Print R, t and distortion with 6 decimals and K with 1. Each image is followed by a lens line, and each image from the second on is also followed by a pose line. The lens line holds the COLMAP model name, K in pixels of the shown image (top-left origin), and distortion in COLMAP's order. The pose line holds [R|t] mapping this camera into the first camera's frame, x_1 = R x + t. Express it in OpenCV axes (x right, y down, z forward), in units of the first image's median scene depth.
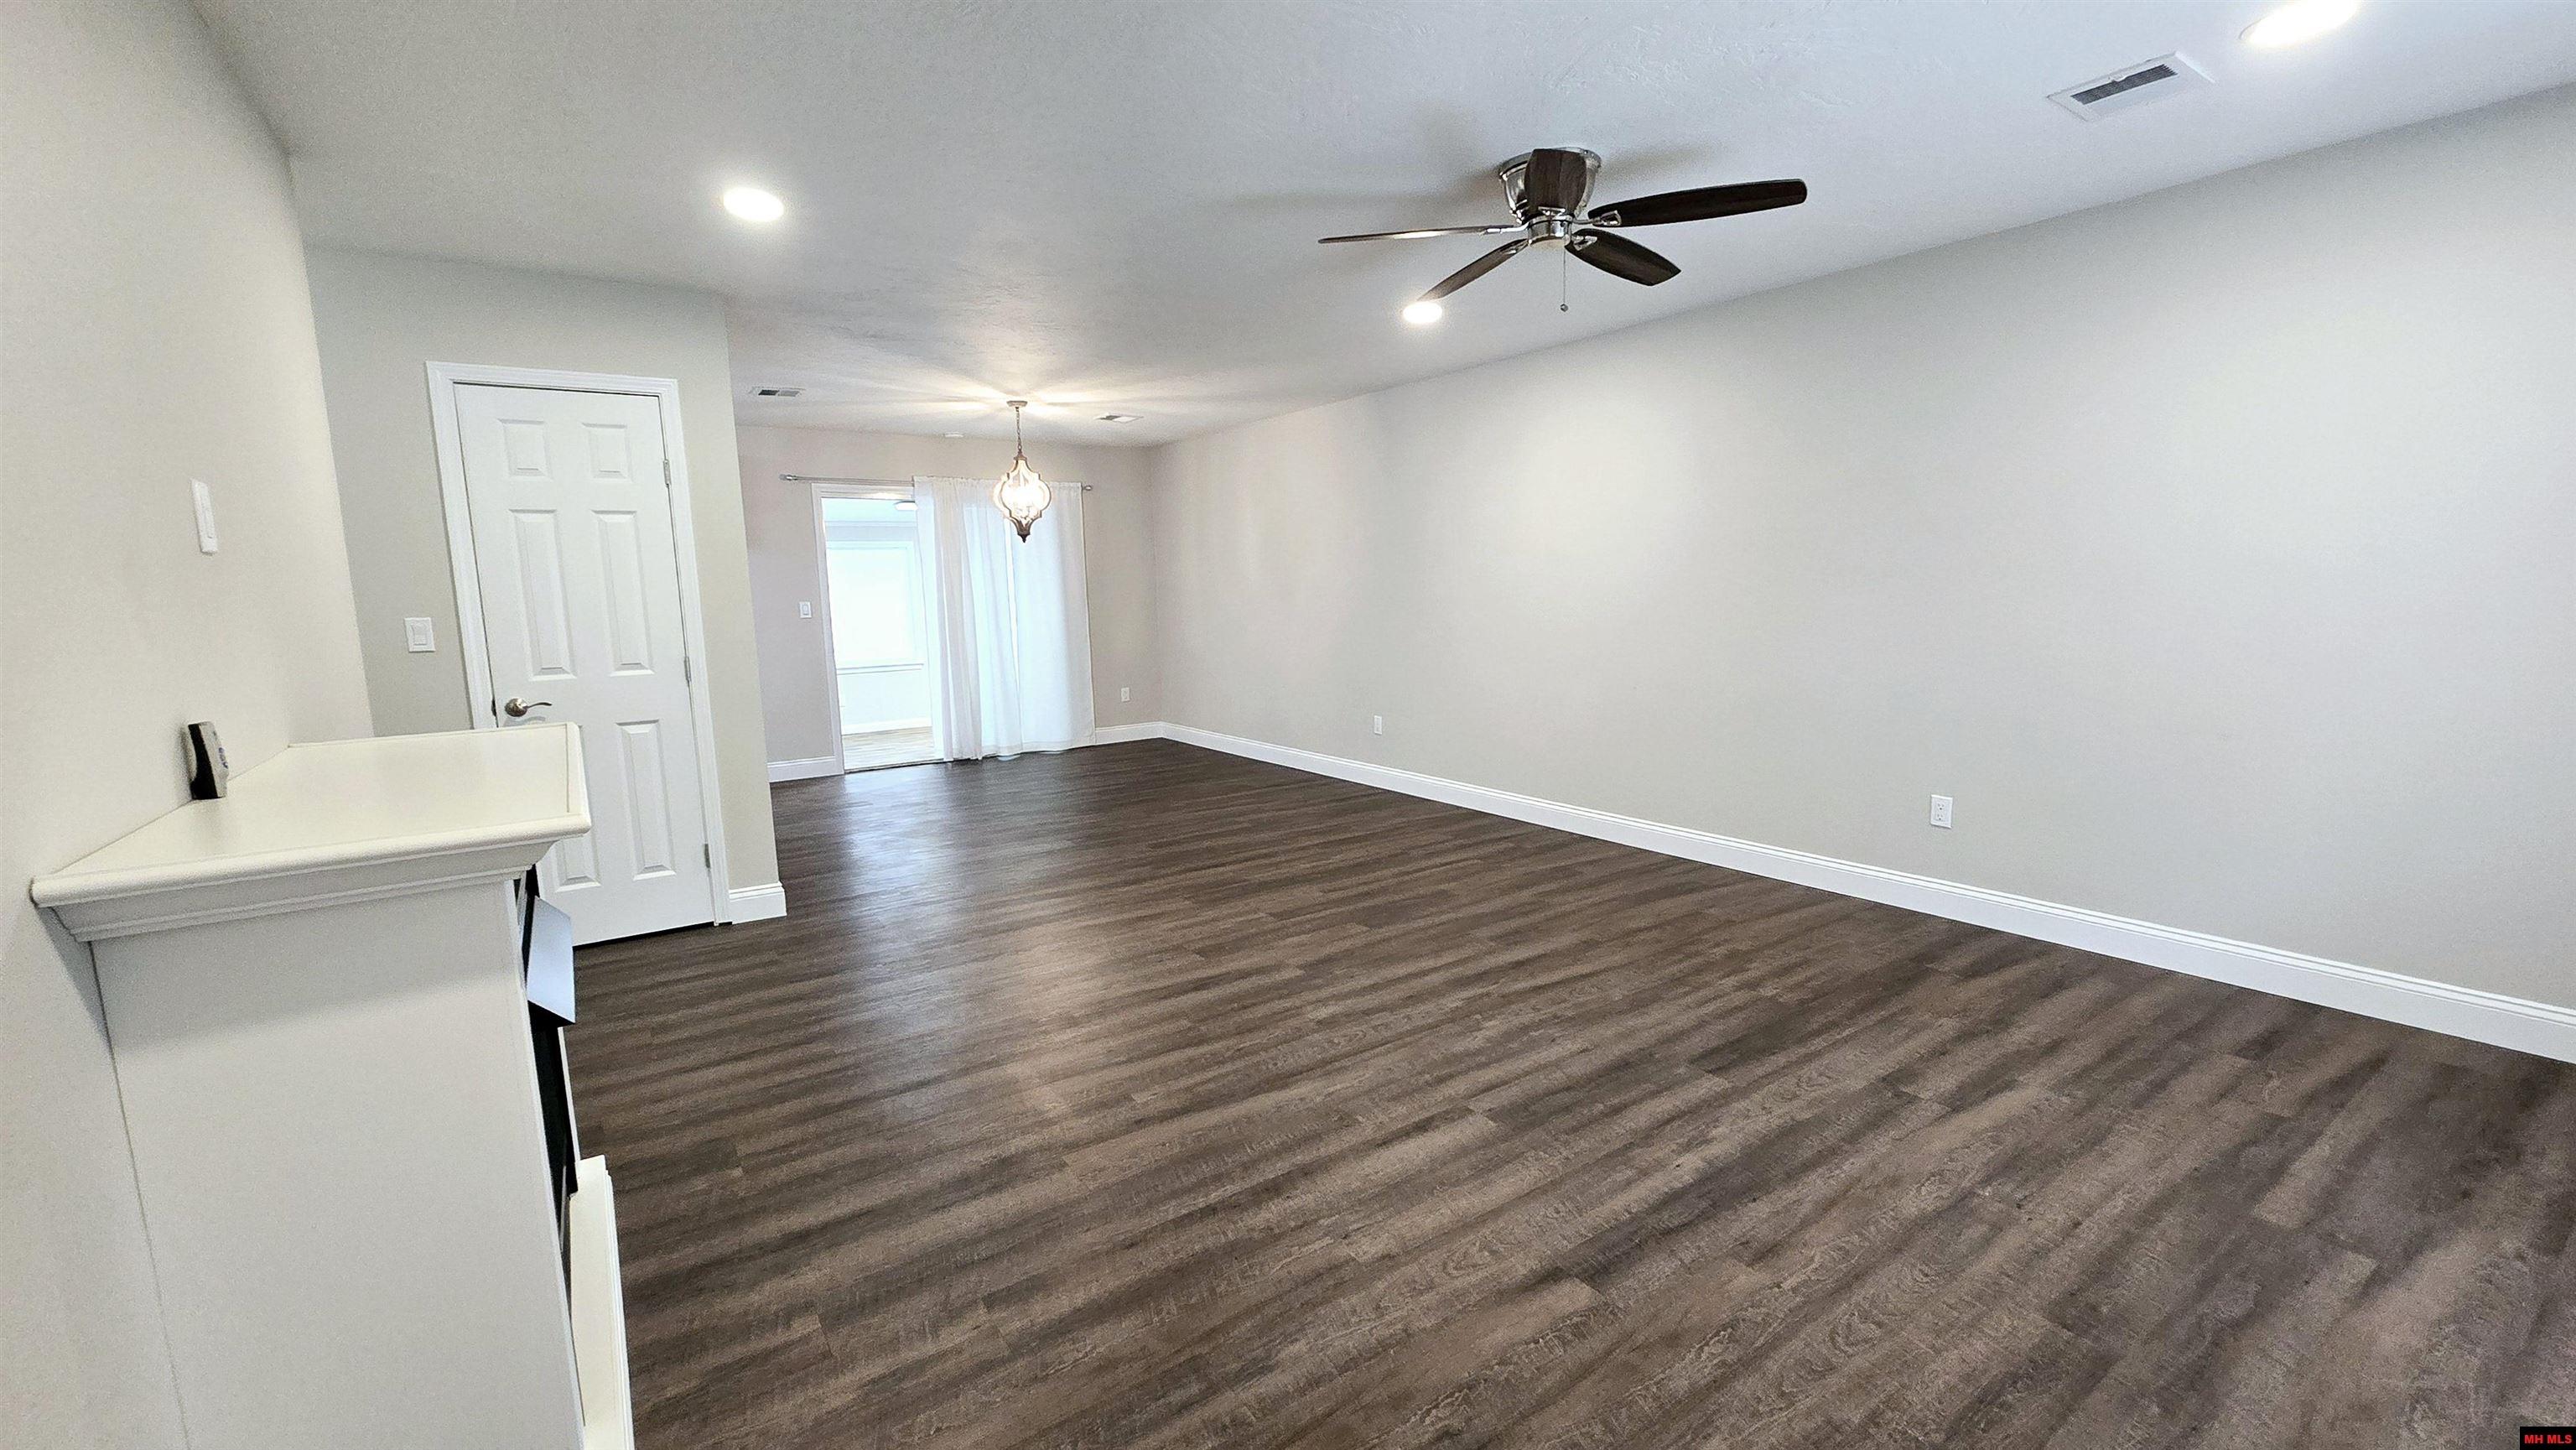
lens RADIAL K [[1053.0, 0, 1298.3], [0, 1053.0, 733.0], [0, 0, 1]] dist [-0.001727, -0.000797]
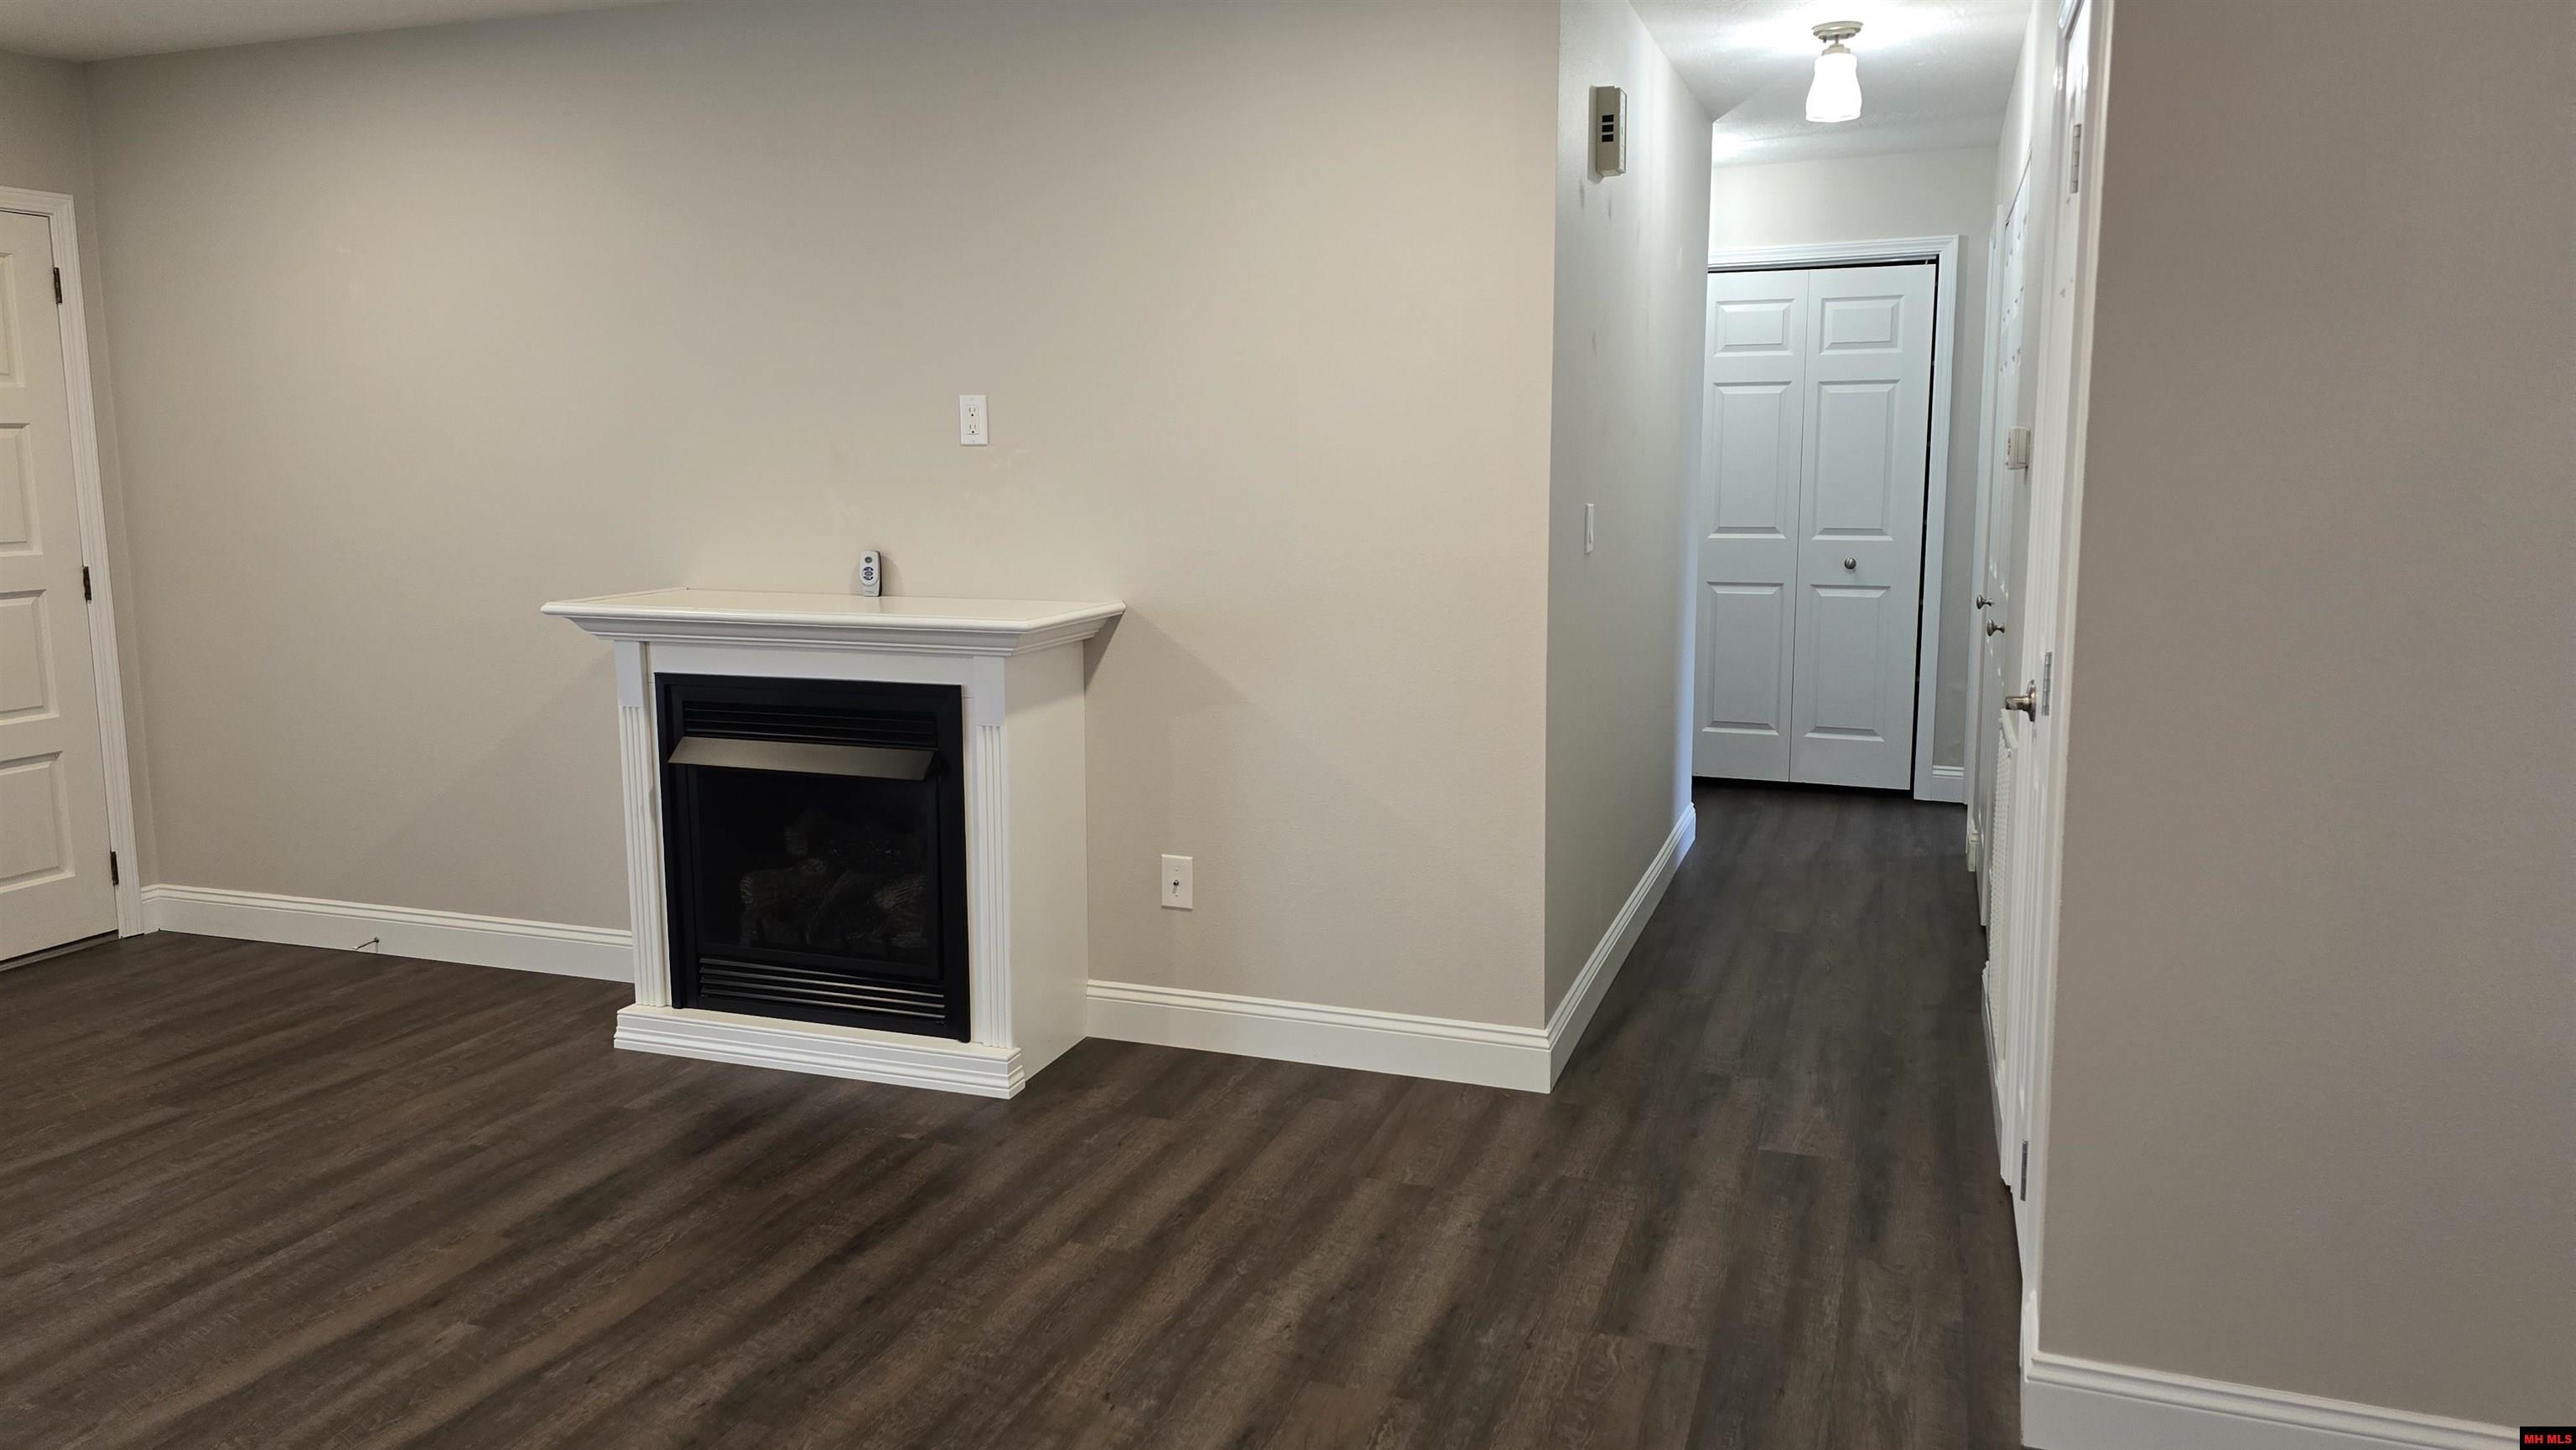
lens RADIAL K [[1731.5, 0, 1297.3], [0, 1731.5, 667.3], [0, 0, 1]] dist [0.079384, -0.070403]
pose [[-0.817010, 0.105163, -0.566953, -0.003990], [-0.054579, 0.964711, 0.257593, -0.279123], [0.574035, 0.241400, -0.782438, 1.740265]]
